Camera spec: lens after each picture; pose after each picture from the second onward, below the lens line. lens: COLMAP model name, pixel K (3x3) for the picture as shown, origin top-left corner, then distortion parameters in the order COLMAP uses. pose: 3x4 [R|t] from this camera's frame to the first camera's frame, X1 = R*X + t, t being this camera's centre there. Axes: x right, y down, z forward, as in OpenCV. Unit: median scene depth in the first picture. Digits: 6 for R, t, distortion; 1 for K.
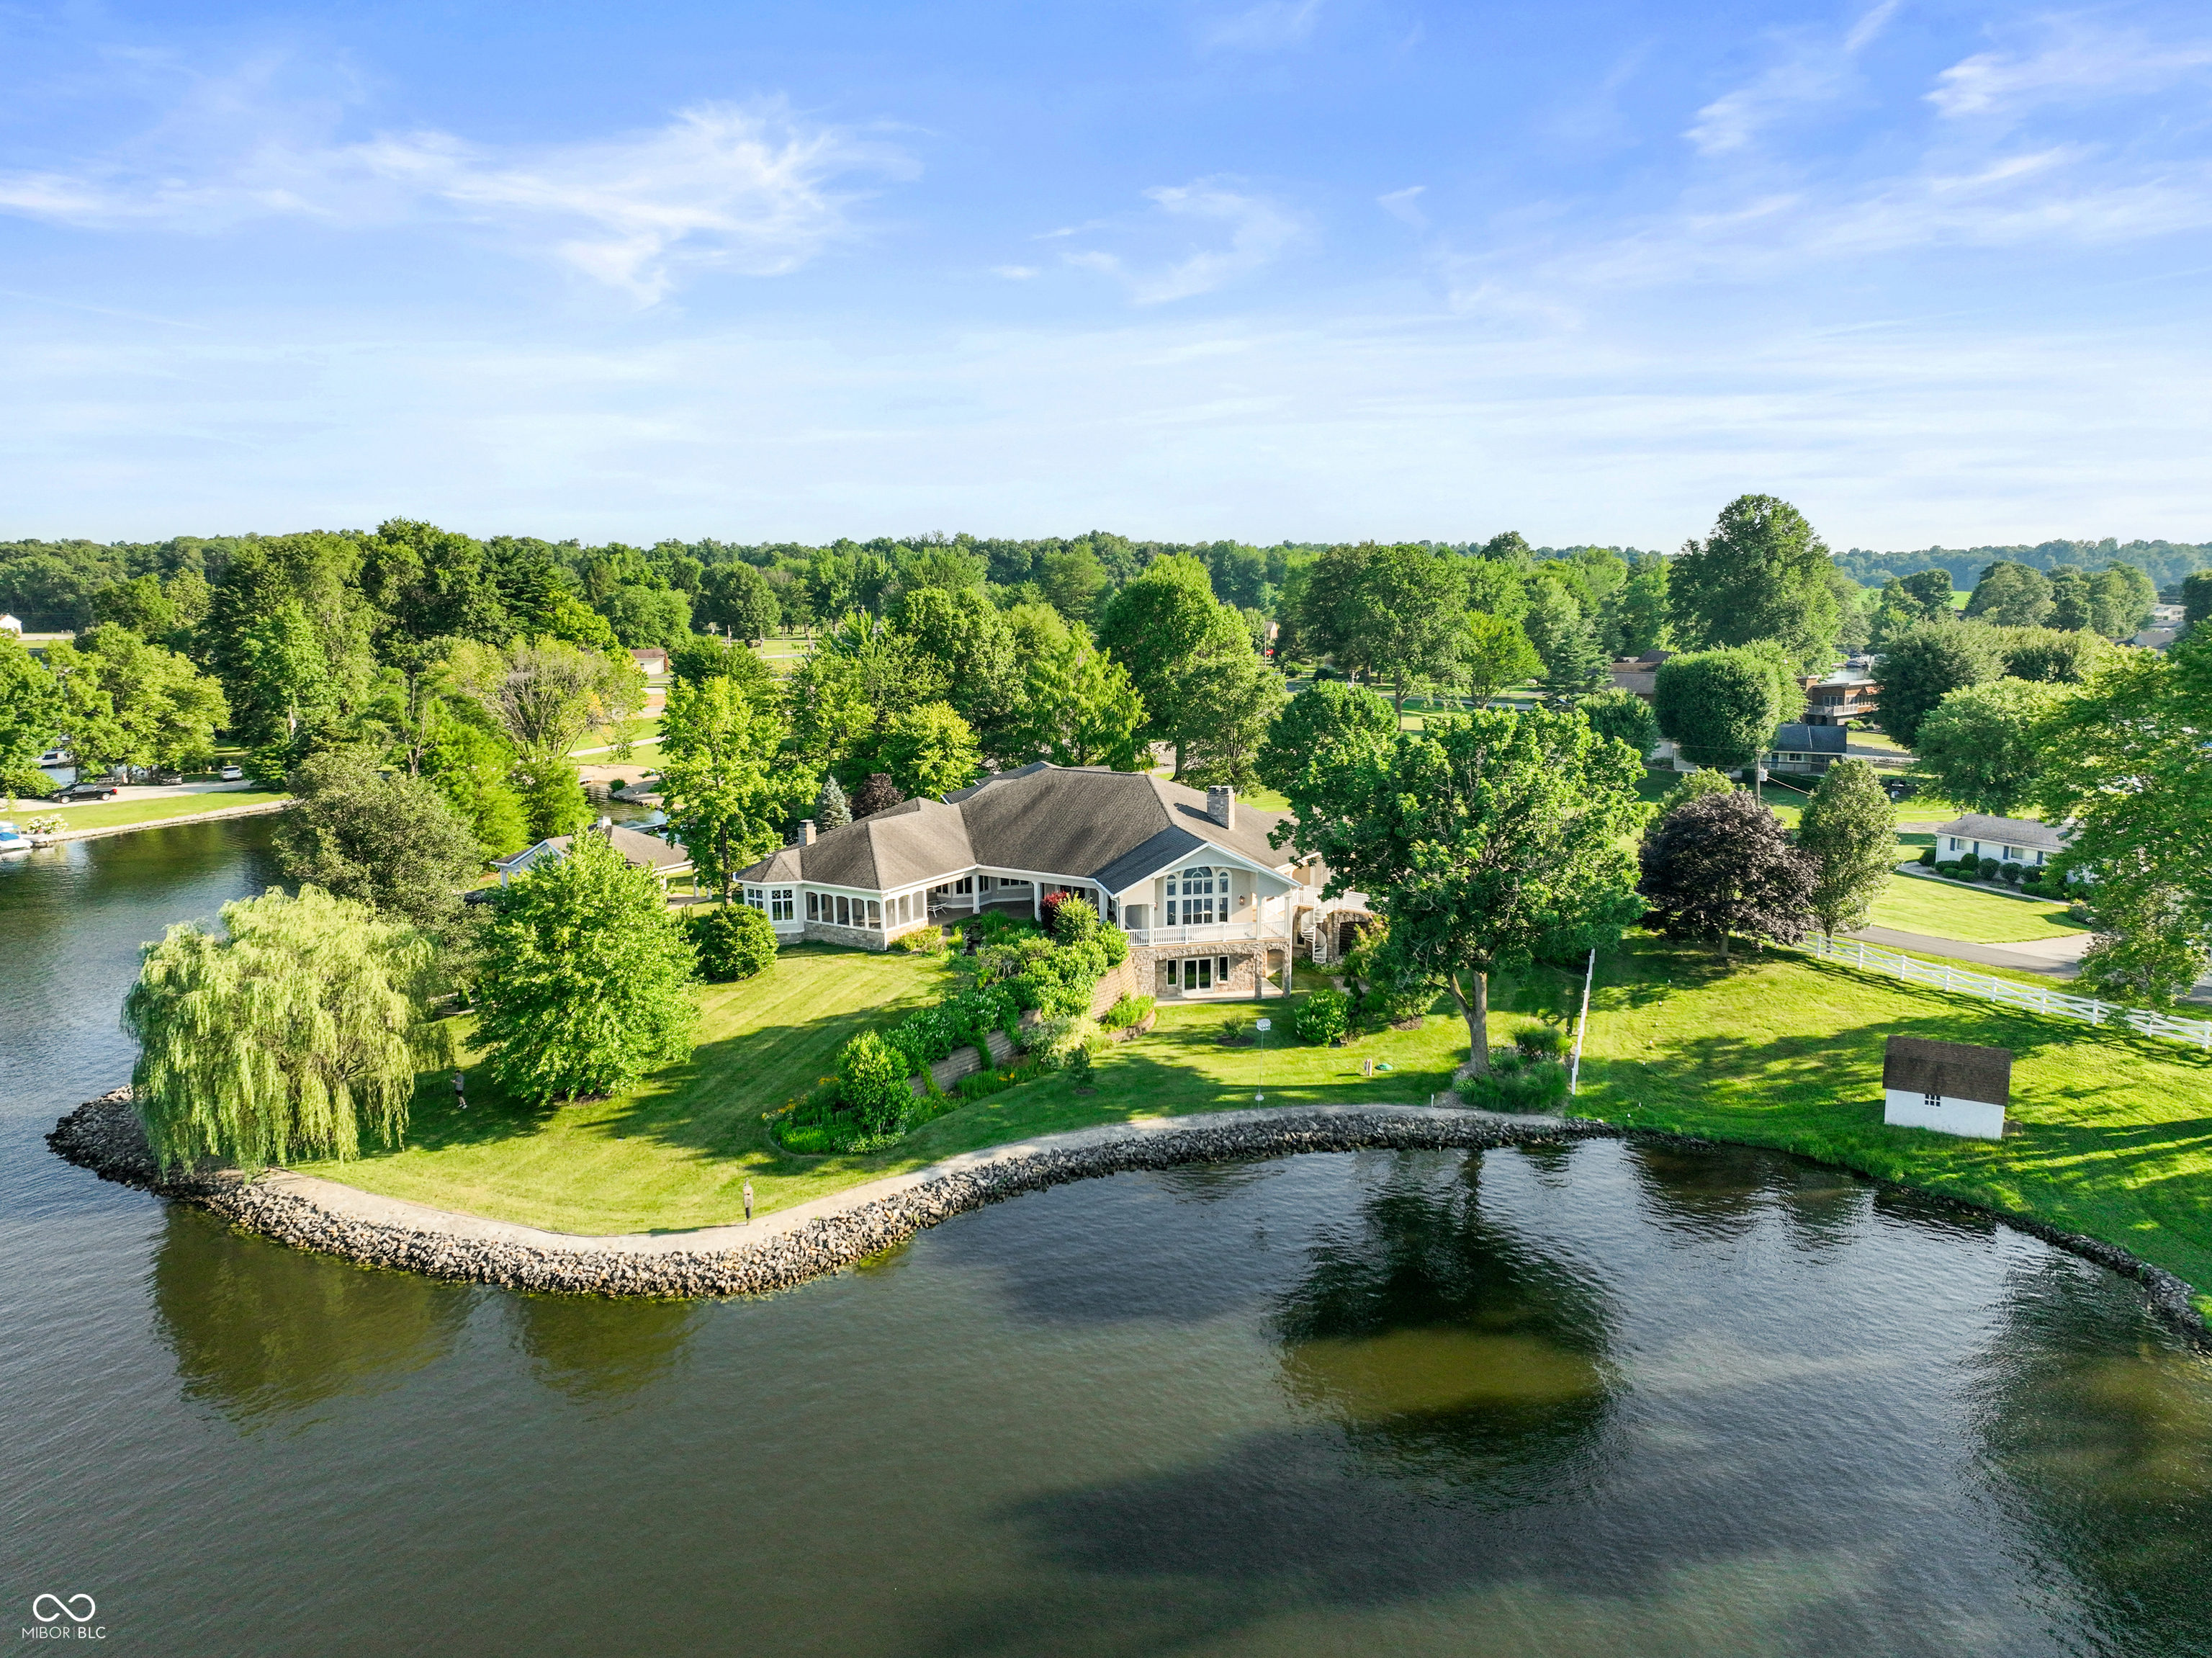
lens RADIAL K [[1554.2, 0, 1103.8], [0, 1554.2, 841.7], [0, 0, 1]] dist [-0.005756, 0.022733]
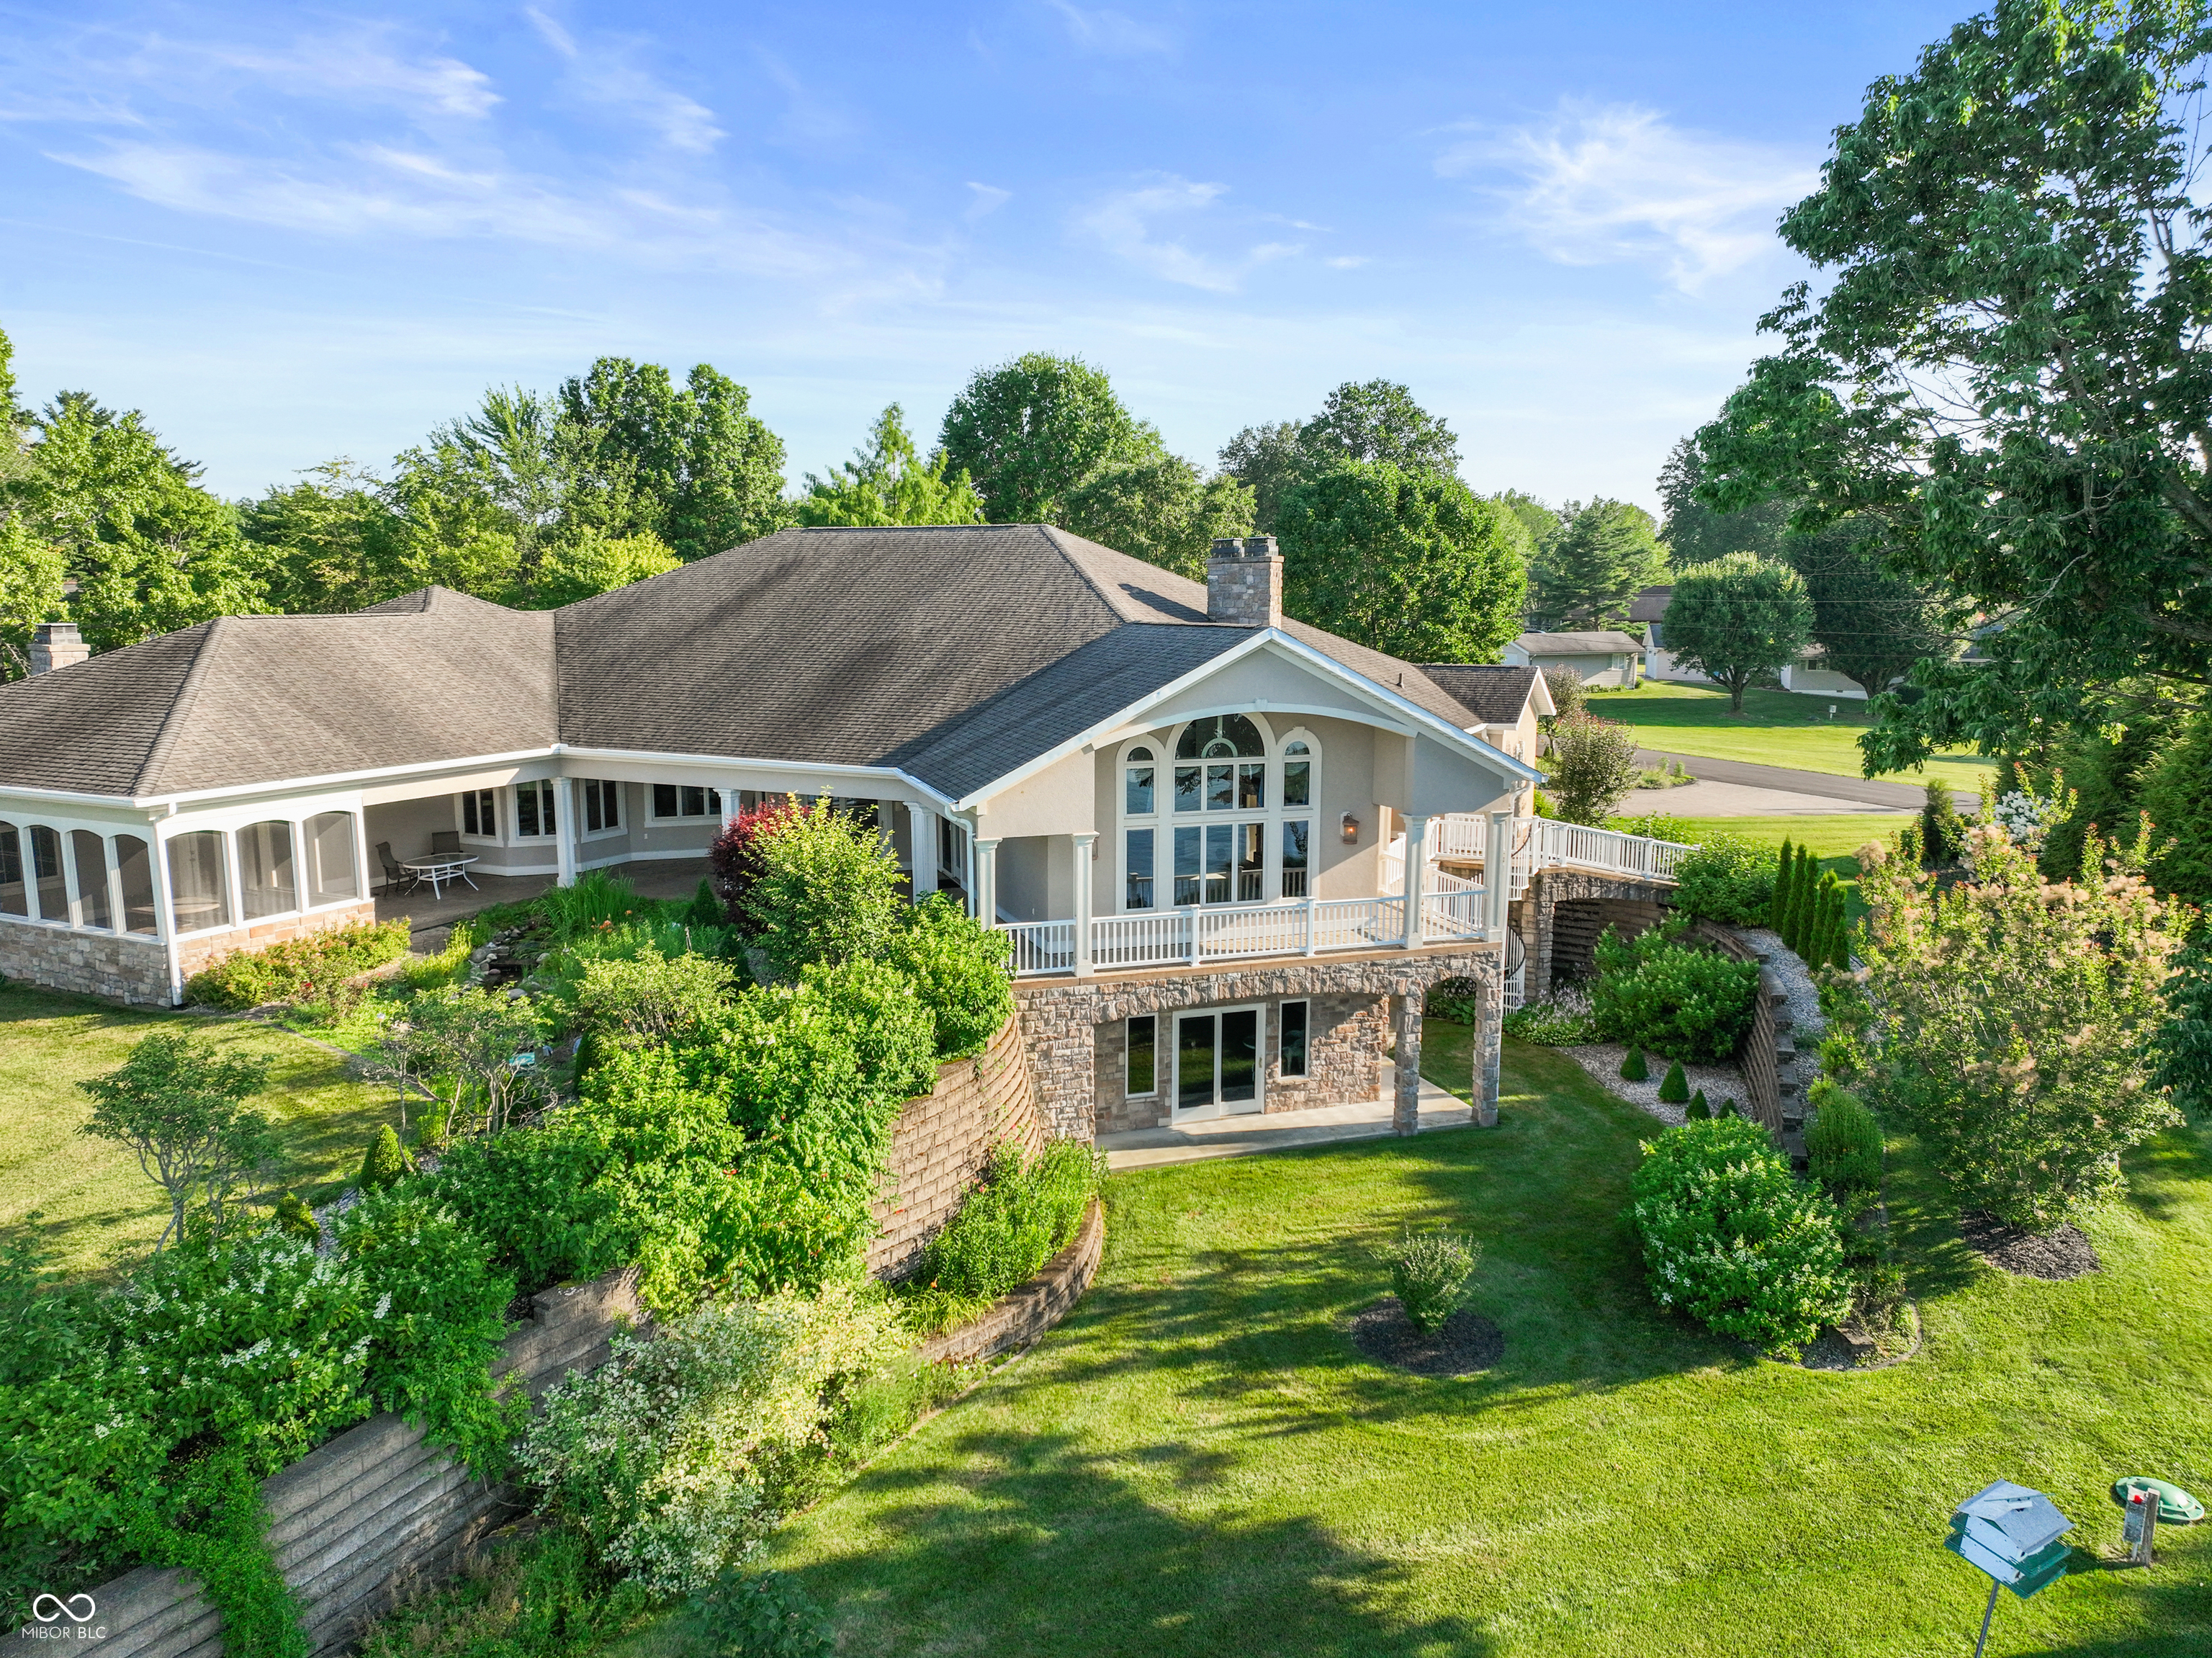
lens RADIAL K [[1554.2, 0, 1103.8], [0, 1554.2, 841.7], [0, 0, 1]] dist [-0.005756, 0.022733]
pose [[0.994987, -0.008436, 0.099645, 0.004685], [0.009347, 0.999919, -0.008684, 0.042794], [-0.099563, 0.009571, 0.994985, 0.682766]]
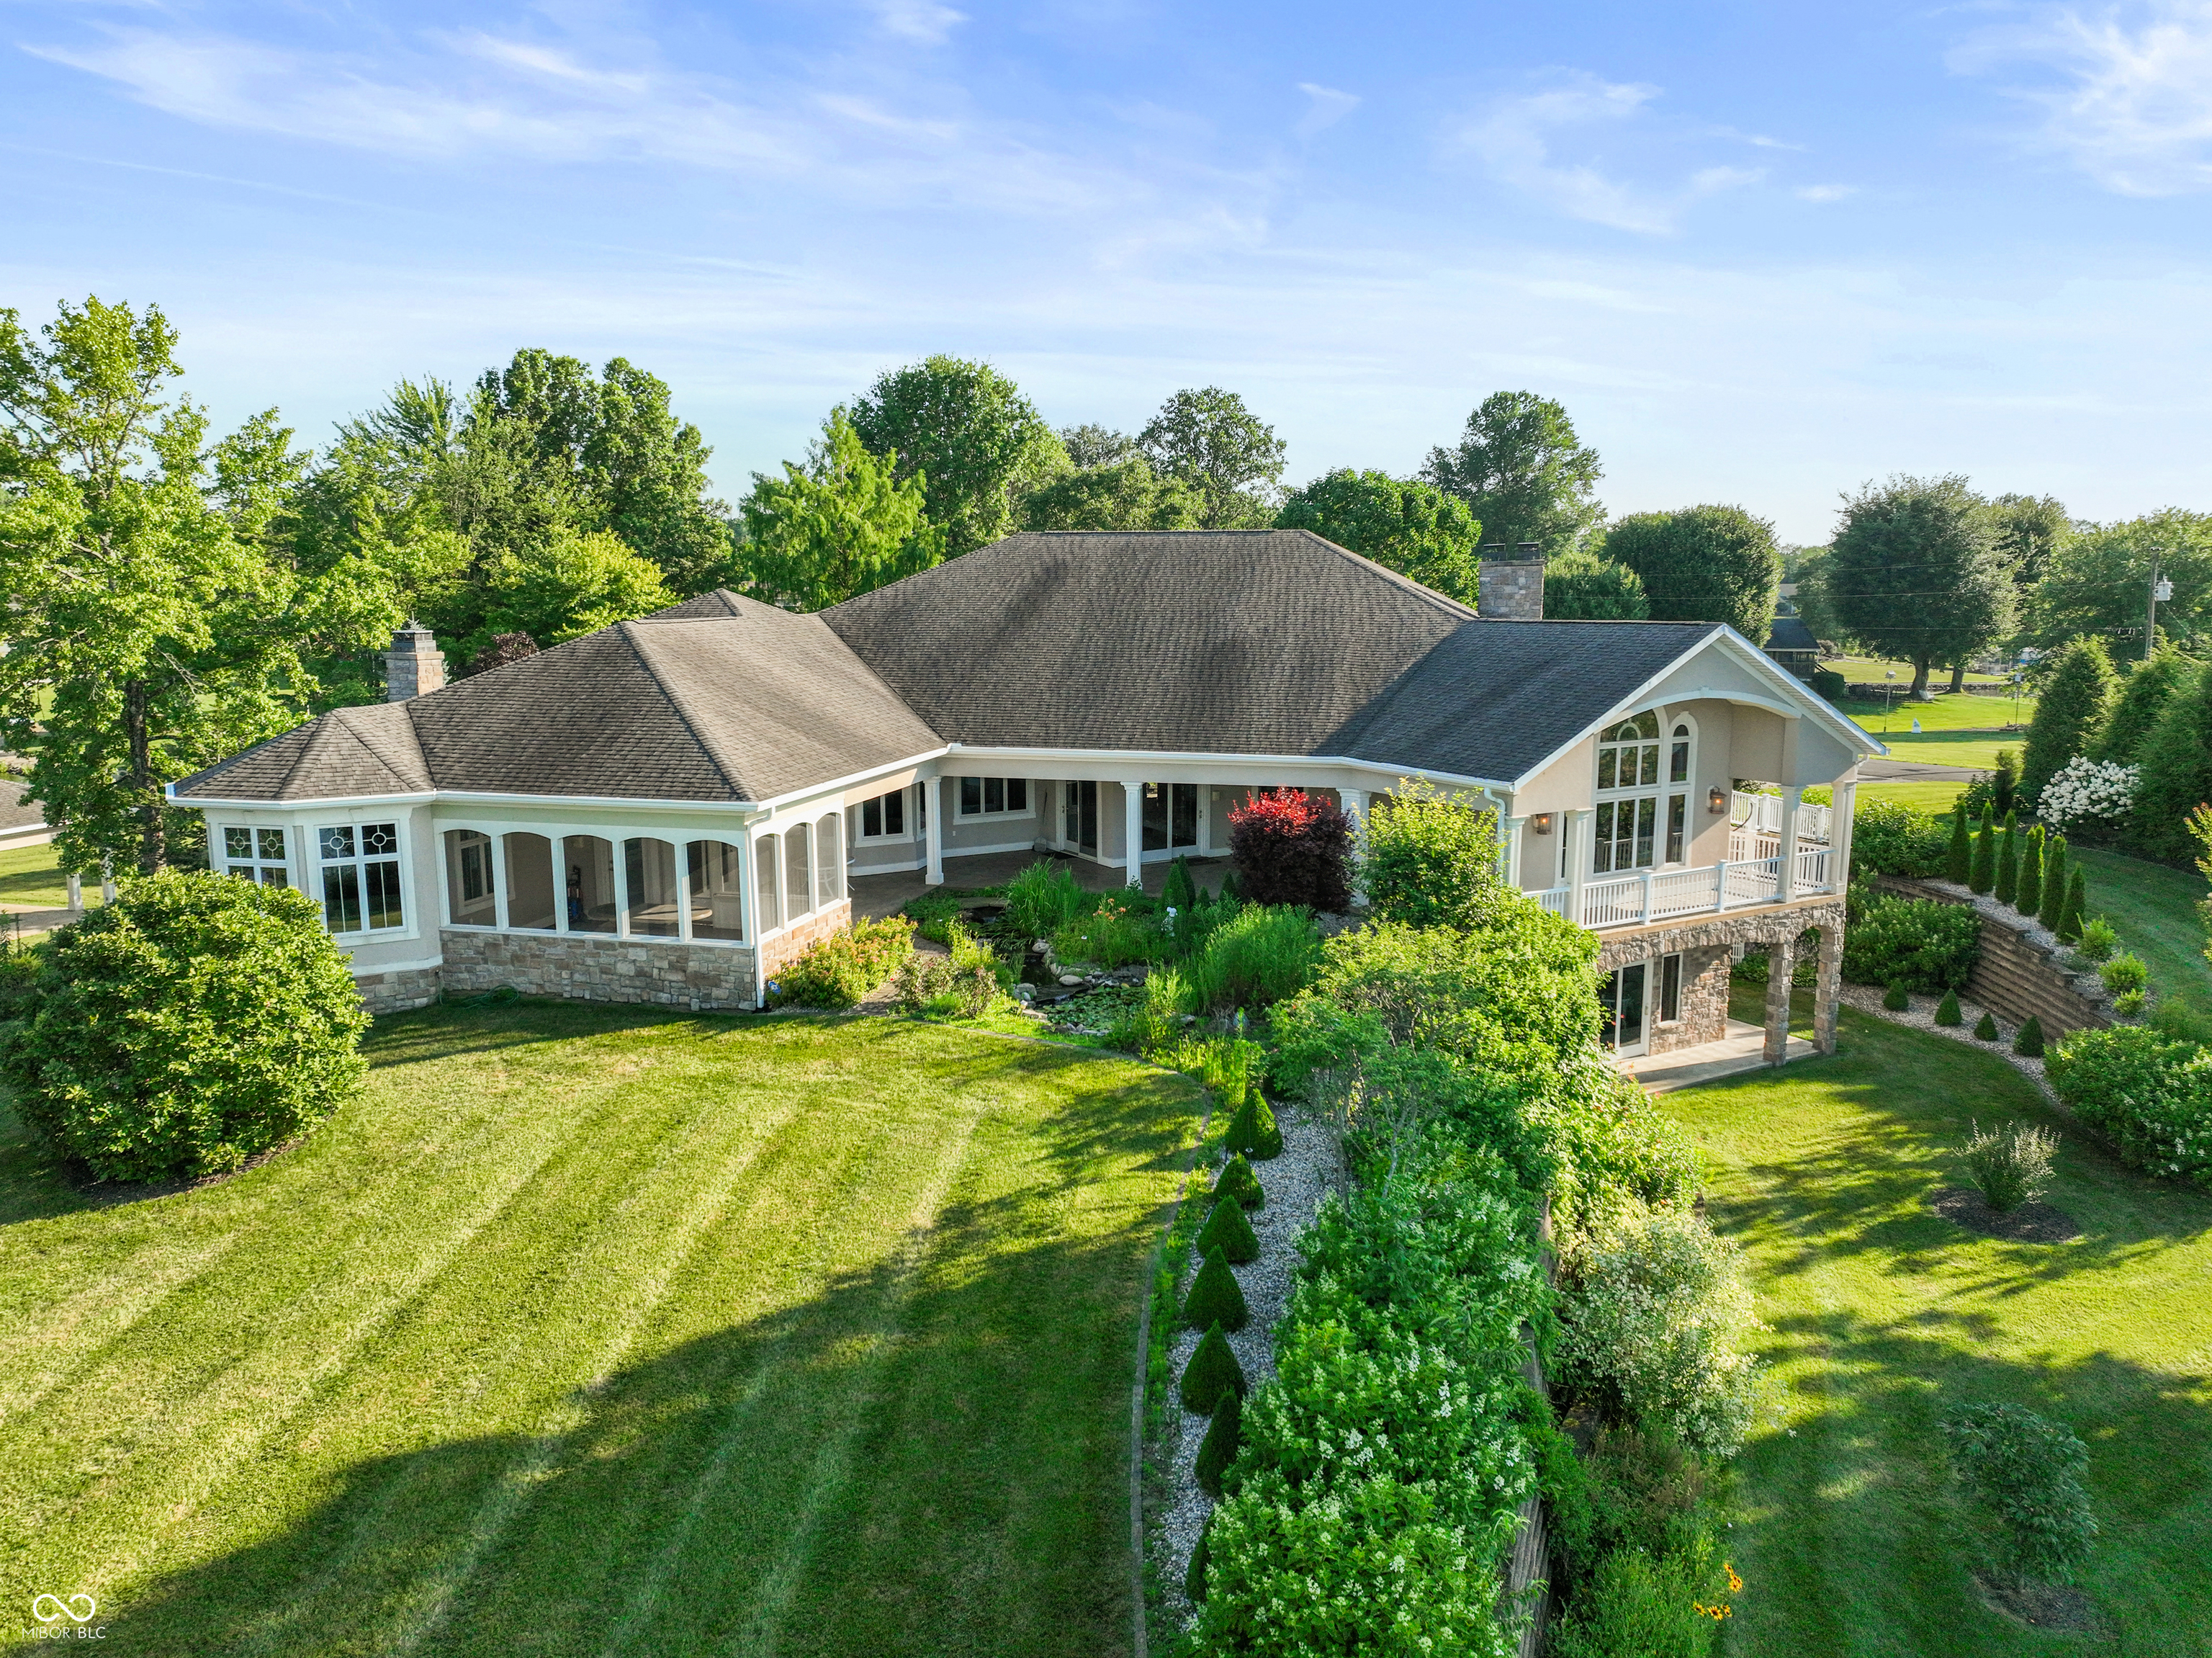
lens RADIAL K [[1554.2, 0, 1103.8], [0, 1554.2, 841.7], [0, 0, 1]] dist [-0.005756, 0.022733]
pose [[0.953842, -0.043571, 0.297130, -0.162880], [0.046244, 0.998928, -0.001966, 0.041528], [-0.296726, 0.015616, 0.954835, 0.691093]]
